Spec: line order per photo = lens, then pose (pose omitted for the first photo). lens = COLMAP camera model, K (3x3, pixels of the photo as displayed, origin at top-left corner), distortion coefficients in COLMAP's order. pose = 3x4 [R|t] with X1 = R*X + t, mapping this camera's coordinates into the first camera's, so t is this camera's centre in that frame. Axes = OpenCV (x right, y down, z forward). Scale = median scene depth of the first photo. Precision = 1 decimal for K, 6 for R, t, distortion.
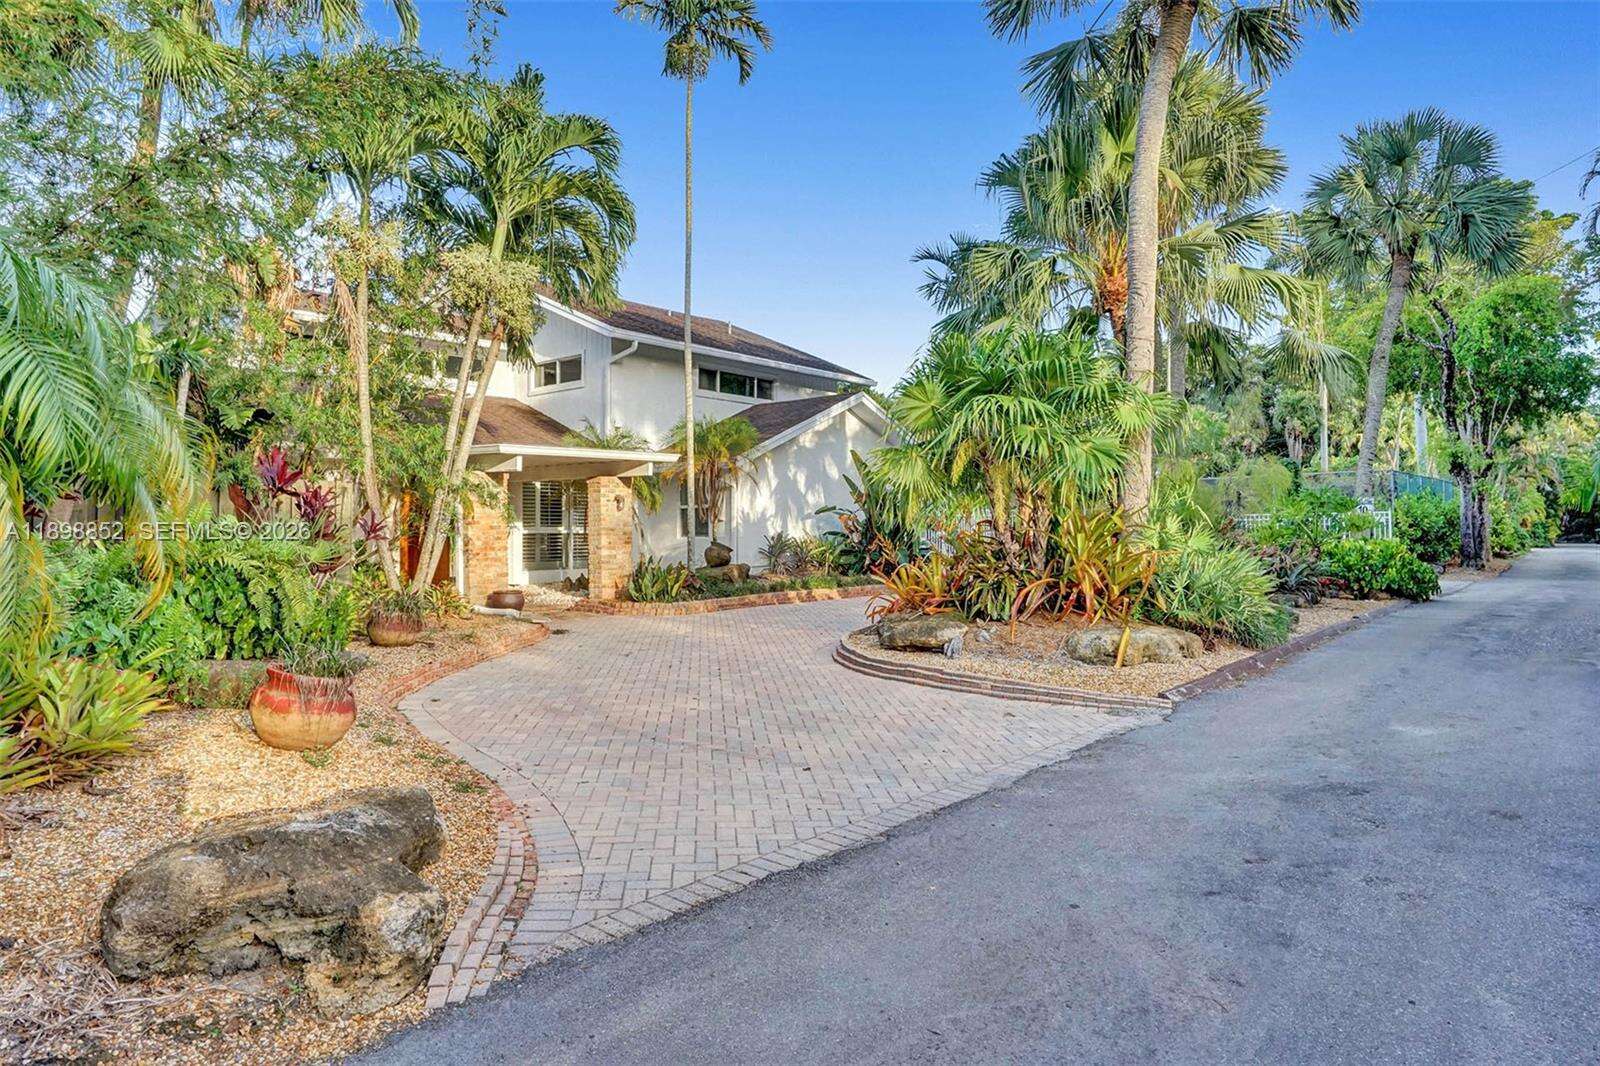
lens RADIAL K [[936.5, 0, 786.7], [0, 936.5, 533.6], [0, 0, 1]] dist [-0.004662, -0.000052]
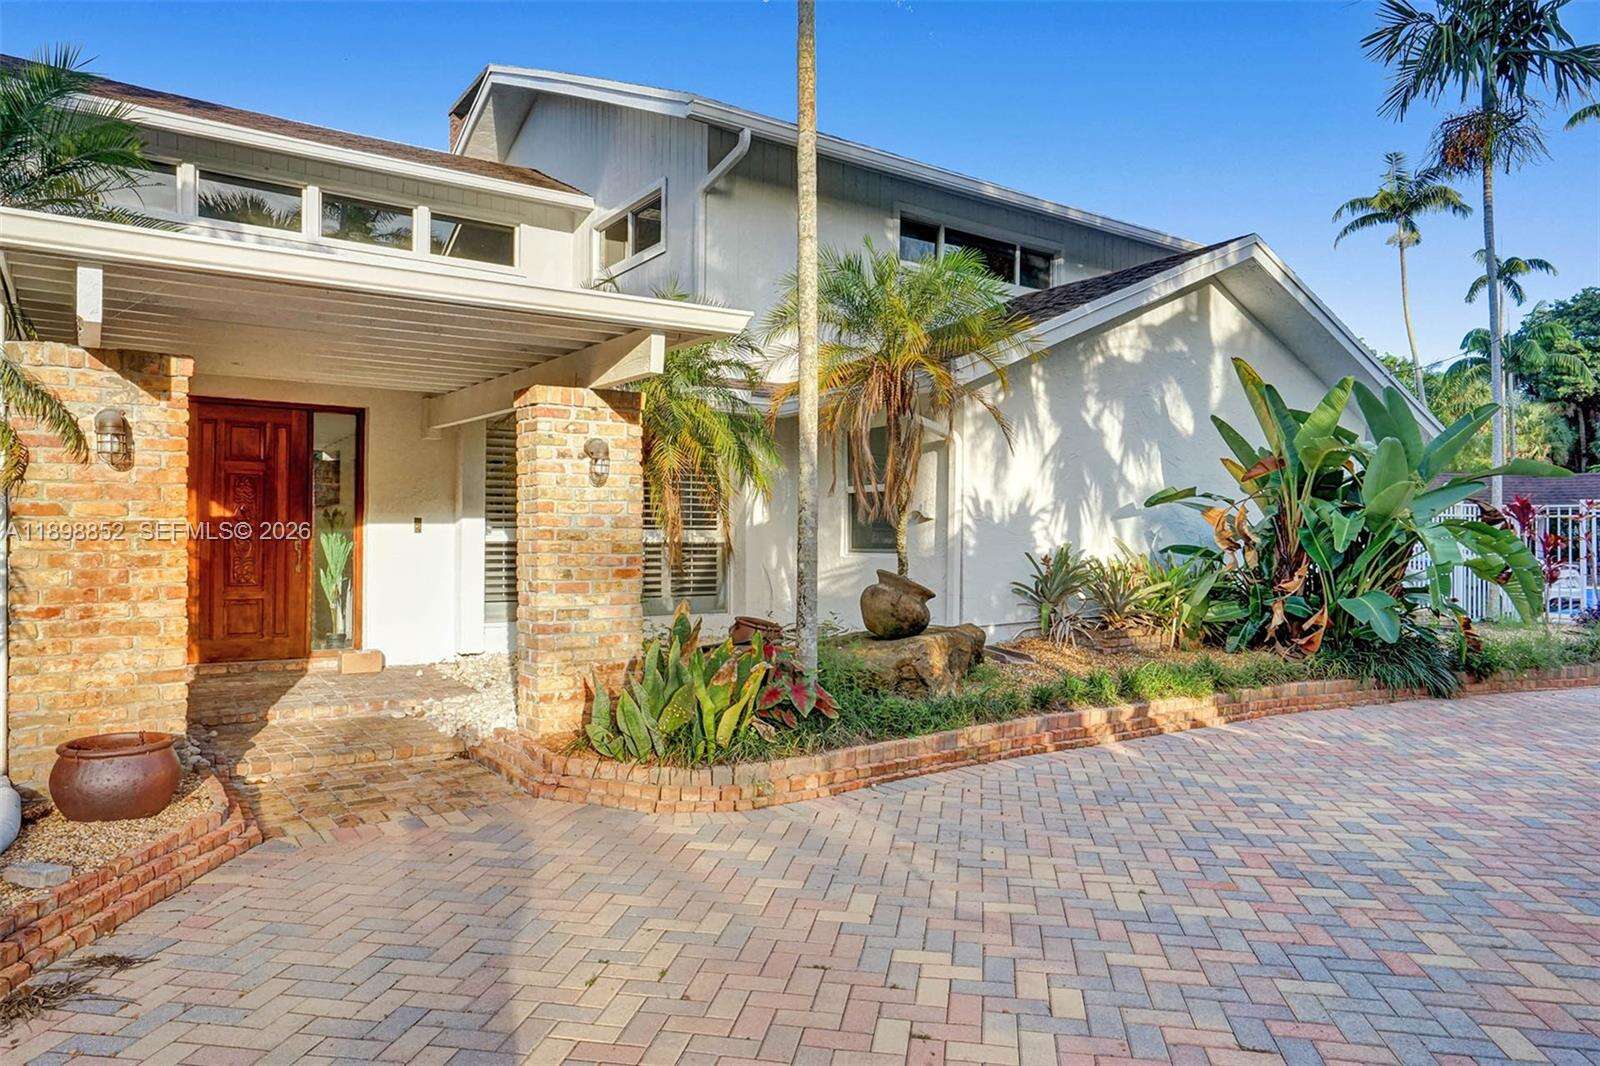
lens RADIAL K [[1006.6, 0, 822.9], [0, 1006.6, 531.7], [0, 0, 1]] dist [-0.001086, -0.000594]
pose [[0.970479, 0.008784, -0.241027, -0.003738], [-0.011035, 0.999907, -0.007991, -0.004996], [0.240934, 0.010415, 0.970486, 0.738593]]
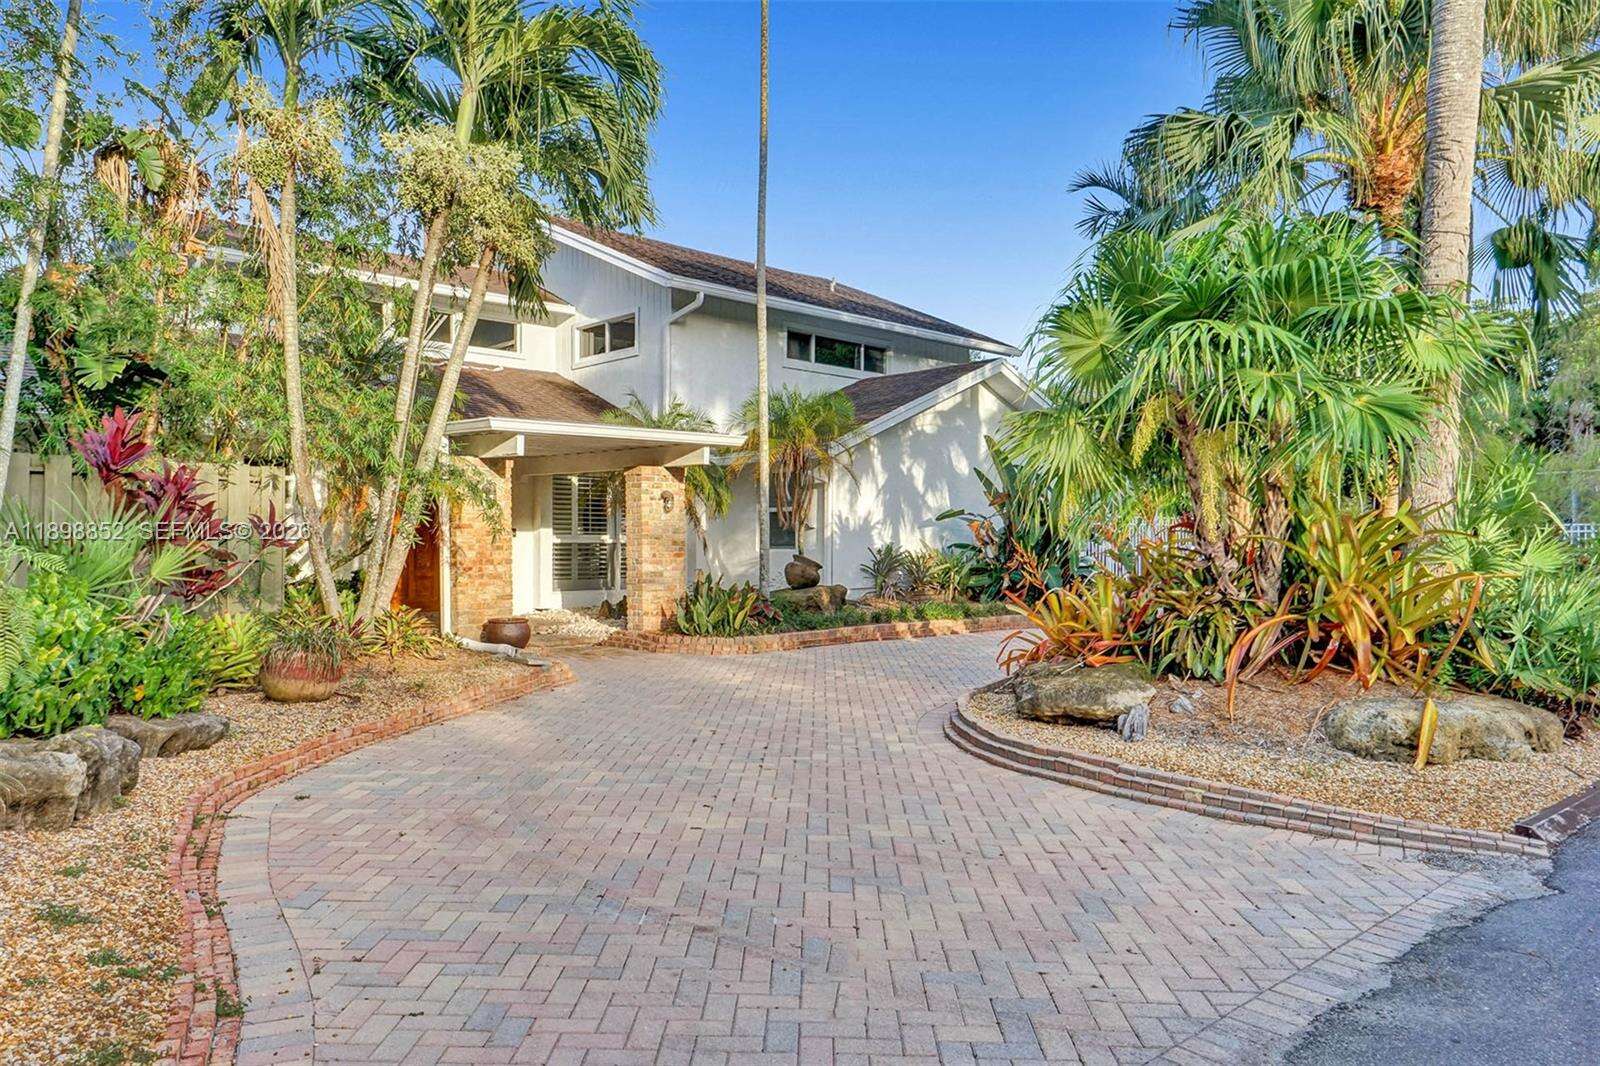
lens RADIAL K [[1084.3, 0, 808.0], [0, 1084.3, 551.2], [0, 0, 1]] dist [0.028349, 0.003818]
pose [[0.994944, 0.007022, -0.100184, 0.022283], [-0.006797, 0.999974, 0.002588, 0.003920], [0.100200, -0.001894, 0.994966, 0.171637]]
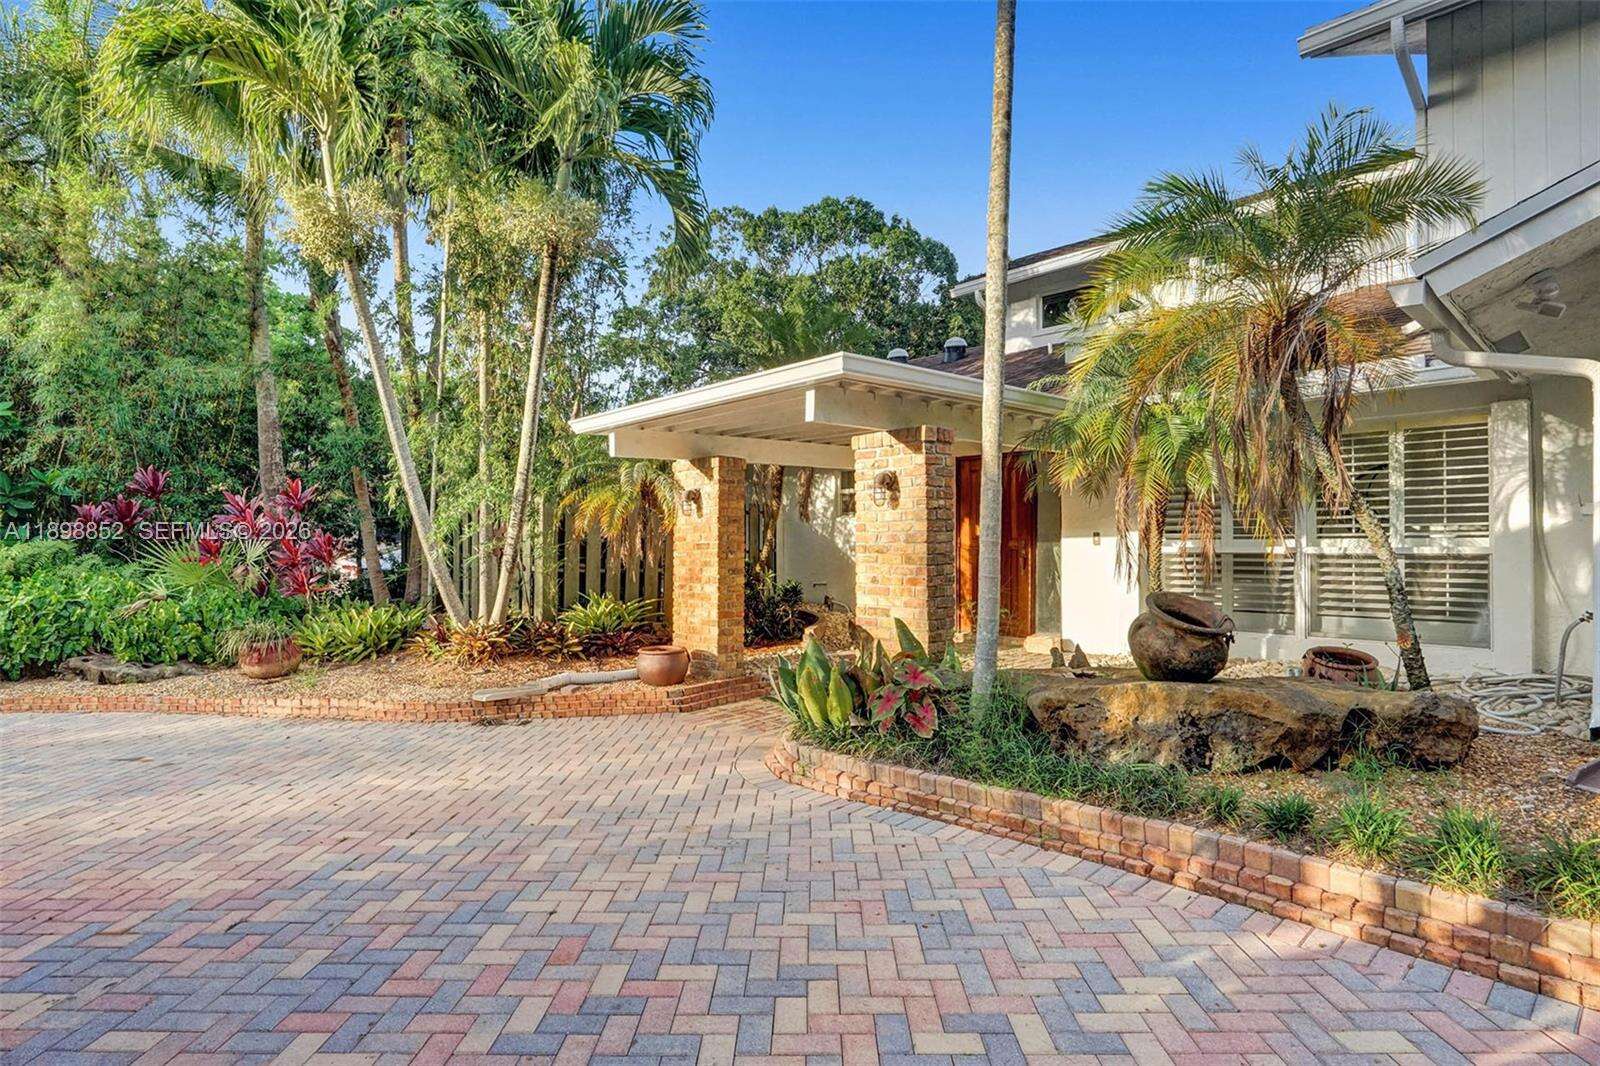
lens RADIAL K [[821.4, 0, 800.0], [0, 821.4, 533.0], [0, 0, 1]] dist [-0.062464, 0.000287]
pose [[-0.082629, -0.008878, -0.996541, 0.235349], [0.001295, 0.999959, -0.009016, -0.010475], [0.996580, -0.002036, -0.082614, 1.126328]]
